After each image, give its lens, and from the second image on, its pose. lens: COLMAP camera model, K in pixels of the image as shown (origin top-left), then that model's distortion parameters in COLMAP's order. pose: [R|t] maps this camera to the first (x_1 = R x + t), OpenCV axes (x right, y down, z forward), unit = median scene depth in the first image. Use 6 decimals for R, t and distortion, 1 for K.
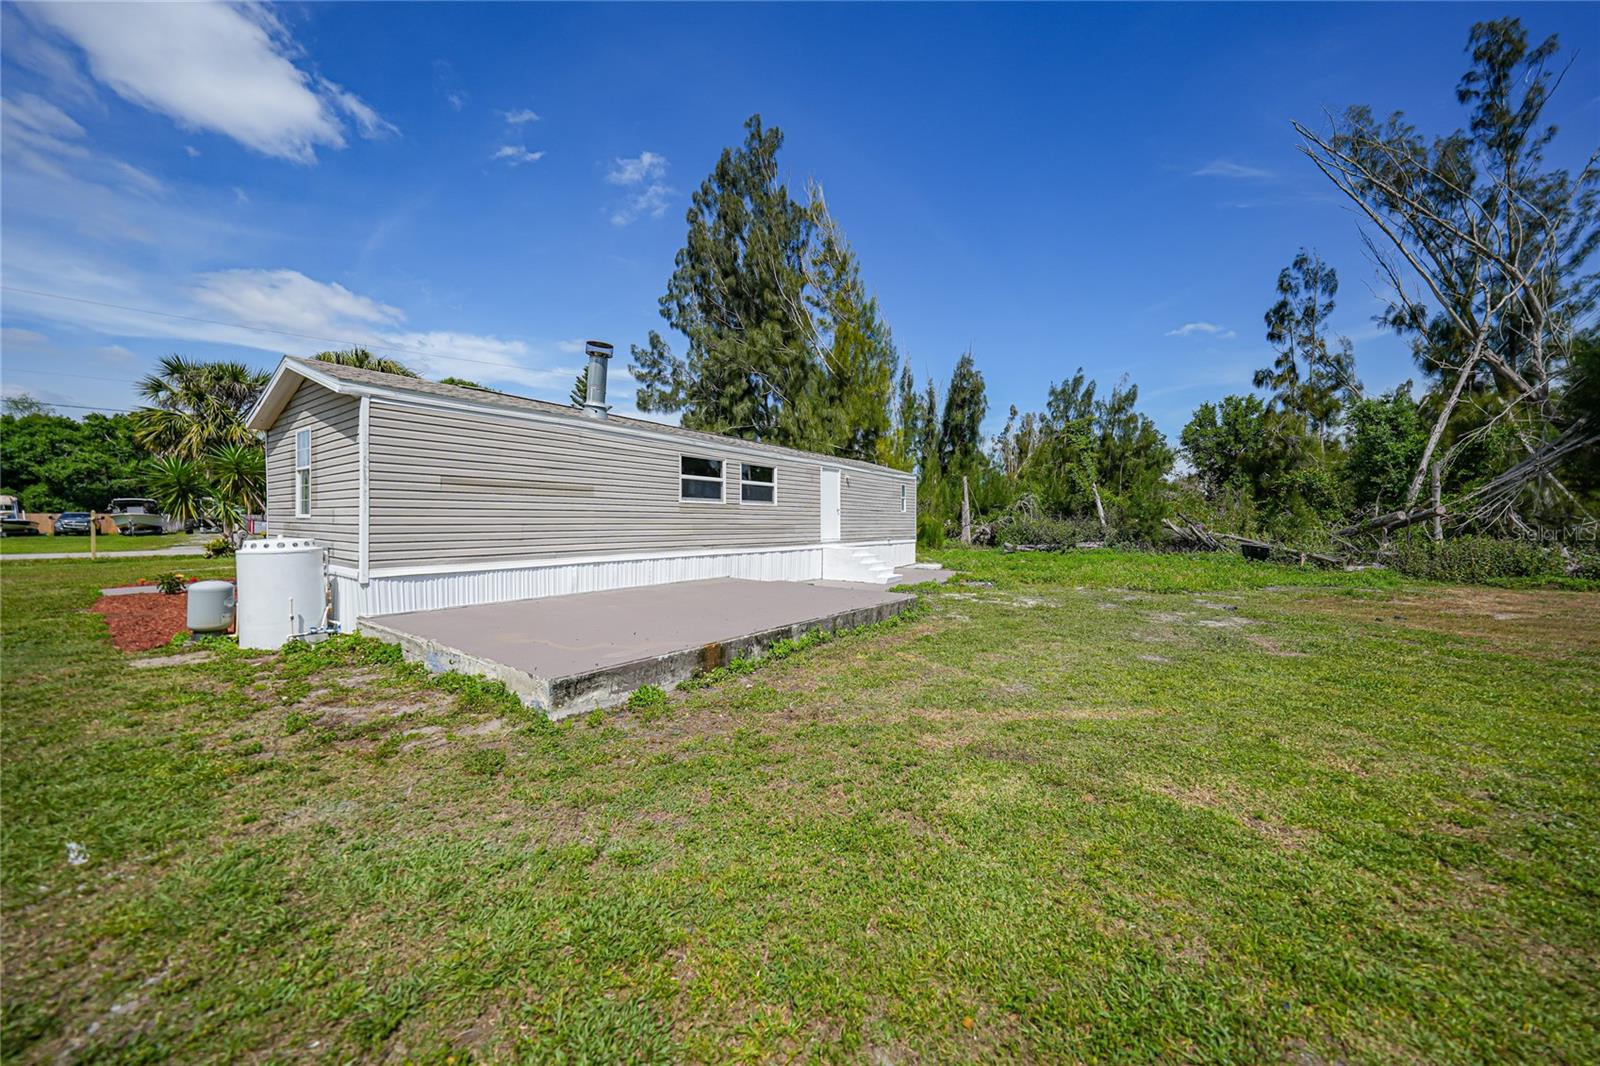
lens RADIAL K [[556.1, 0, 801.6], [0, 556.1, 528.7], [0, 0, 1]] dist [-0.030772, 0.009207]
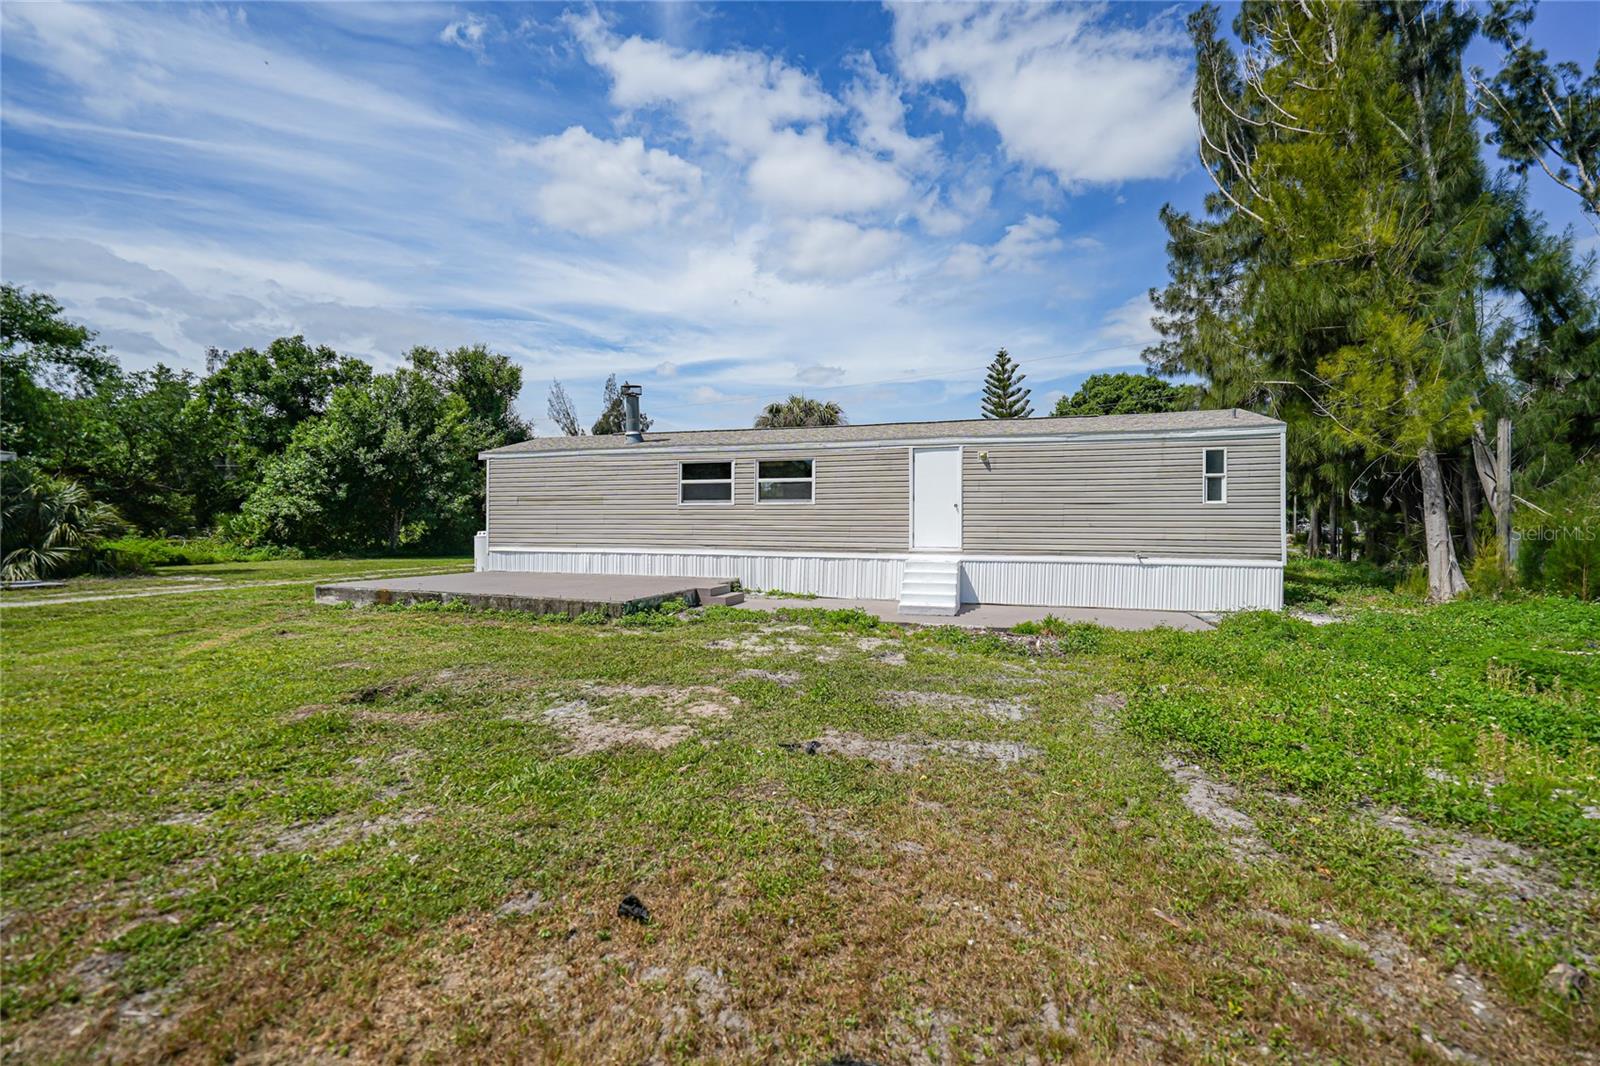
lens RADIAL K [[679.4, 0, 800.0], [0, 679.4, 533.0], [0, 0, 1]] dist [-0.000131, -0.000018]
pose [[0.299831, 0.003216, -0.953987, 0.510304], [-0.015931, 0.999872, -0.001637, 0.002877], [0.953859, 0.015689, 0.299844, 0.362178]]
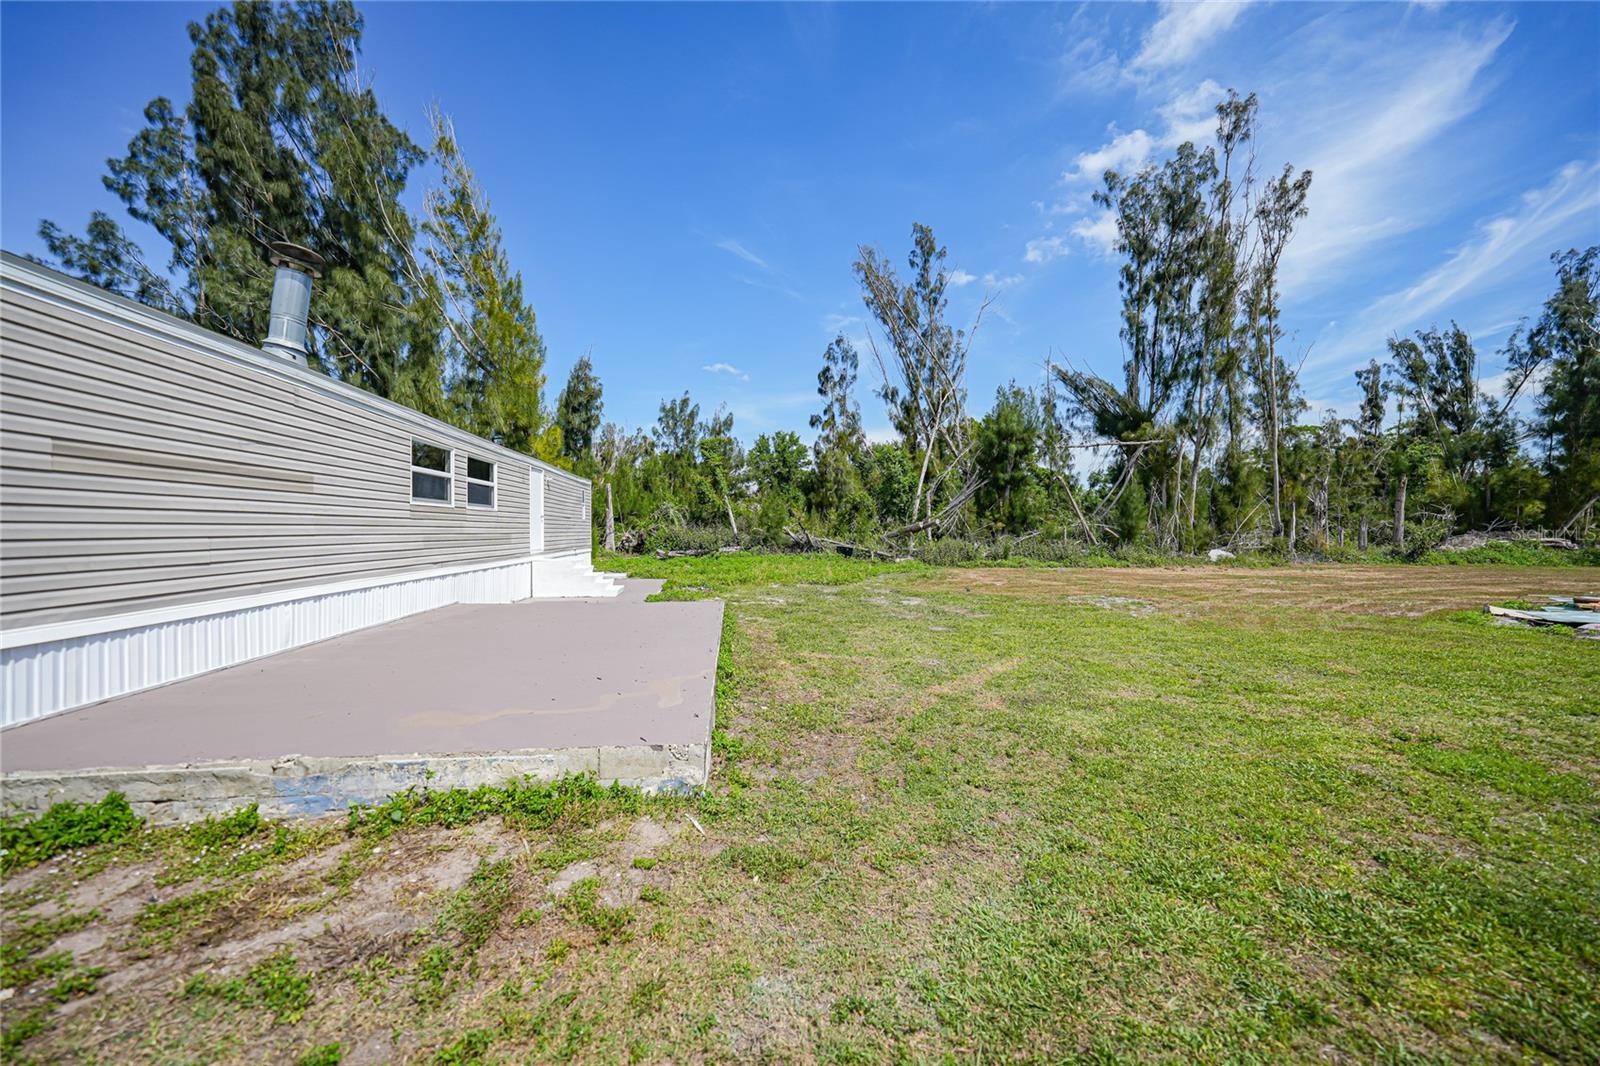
lens RADIAL K [[556.1, 0, 801.6], [0, 556.1, 528.7], [0, 0, 1]] dist [-0.030772, 0.009207]
pose [[0.721088, -0.000914, 0.692843, -0.152452], [0.010104, 0.999907, -0.009196, -0.001719], [-0.692770, 0.013632, 0.721030, 0.062288]]
